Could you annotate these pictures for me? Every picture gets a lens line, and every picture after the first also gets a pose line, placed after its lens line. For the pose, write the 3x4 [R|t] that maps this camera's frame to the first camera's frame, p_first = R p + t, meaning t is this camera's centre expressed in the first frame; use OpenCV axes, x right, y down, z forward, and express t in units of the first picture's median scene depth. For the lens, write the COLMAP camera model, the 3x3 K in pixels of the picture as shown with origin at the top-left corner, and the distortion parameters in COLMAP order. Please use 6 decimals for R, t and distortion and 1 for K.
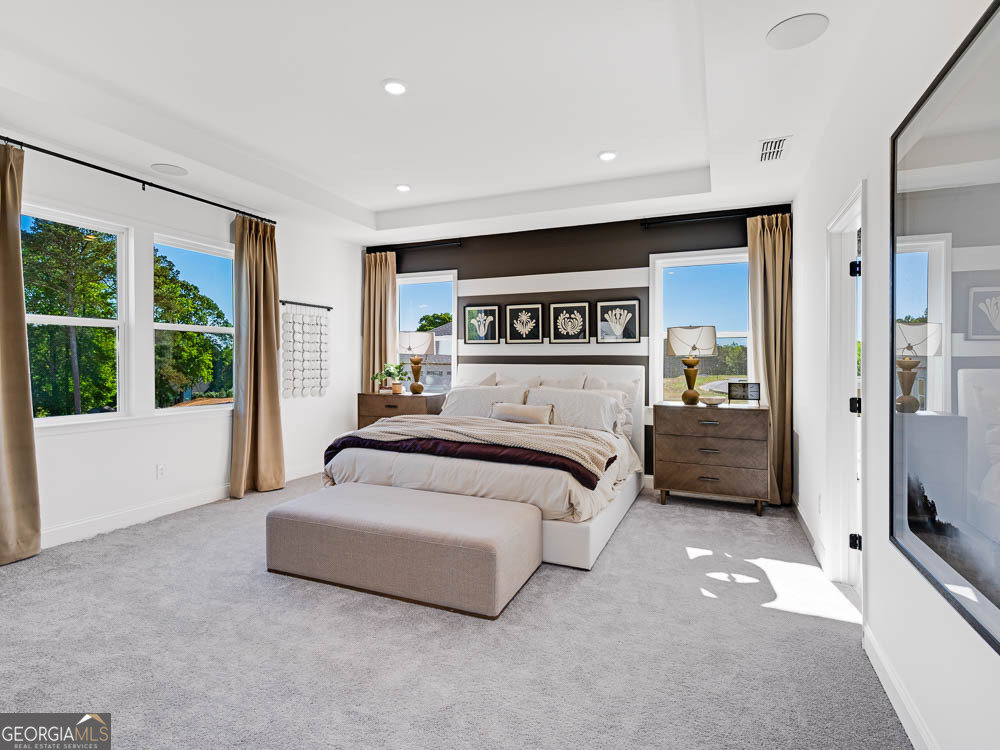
lens RADIAL K [[508.7, 0, 496.8], [0, 508.7, 360.5], [0, 0, 1]] dist [0.001793, 0.001109]
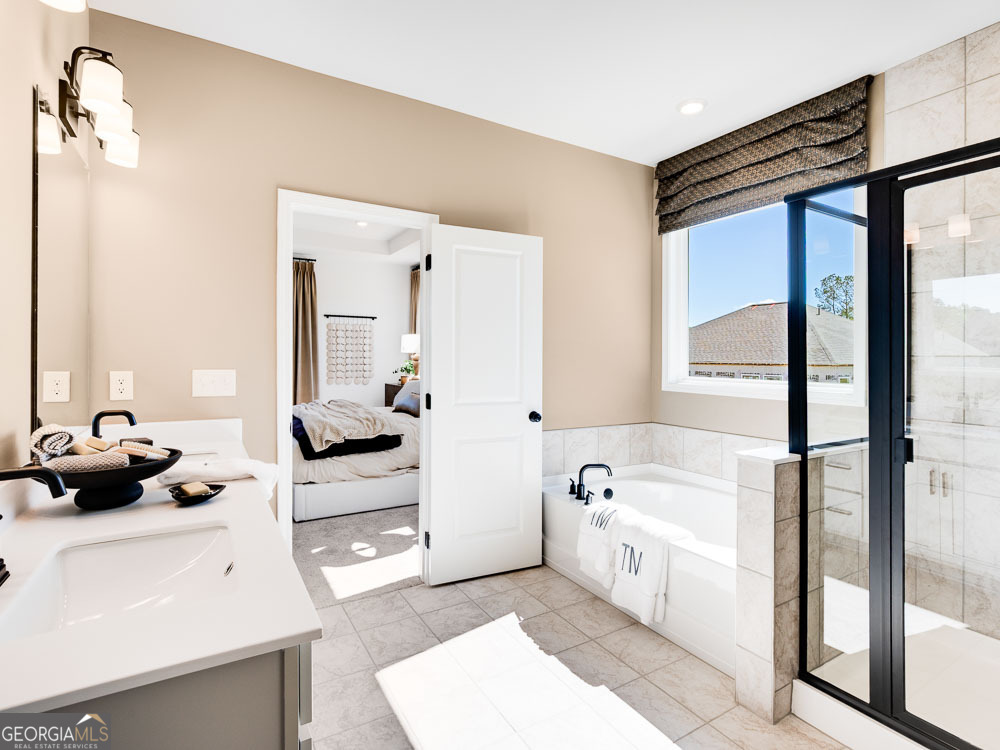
lens RADIAL K [[508.7, 0, 496.8], [0, 508.7, 360.5], [0, 0, 1]] dist [0.001793, 0.001109]
pose [[0.801169, 0.008373, -0.598379, 0.739416], [-0.008978, 0.999958, 0.001972, 0.001435], [0.598370, 0.003792, 0.801211, 0.146605]]
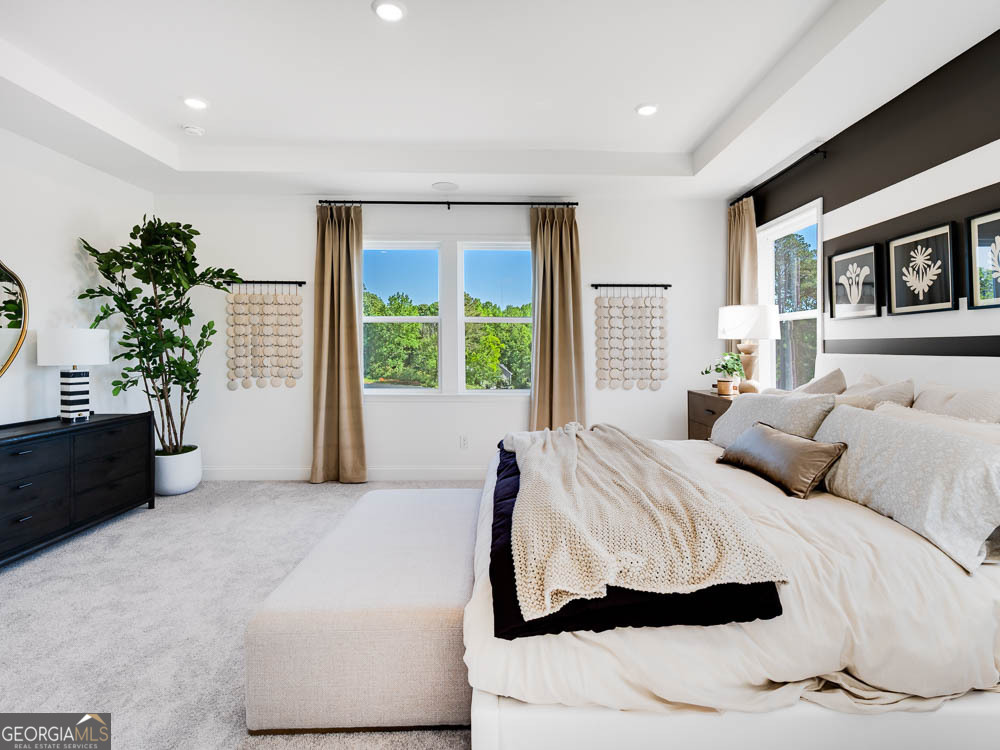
lens RADIAL K [[511.9, 0, 522.8], [0, 511.9, 334.9], [0, 0, 1]] dist [0.025881, 0.000392]
pose [[0.419698, -0.026374, -0.907280, 0.347278], [-0.001369, 0.999558, -0.029689, 0.003180], [0.907663, 0.013703, 0.419477, 0.452819]]
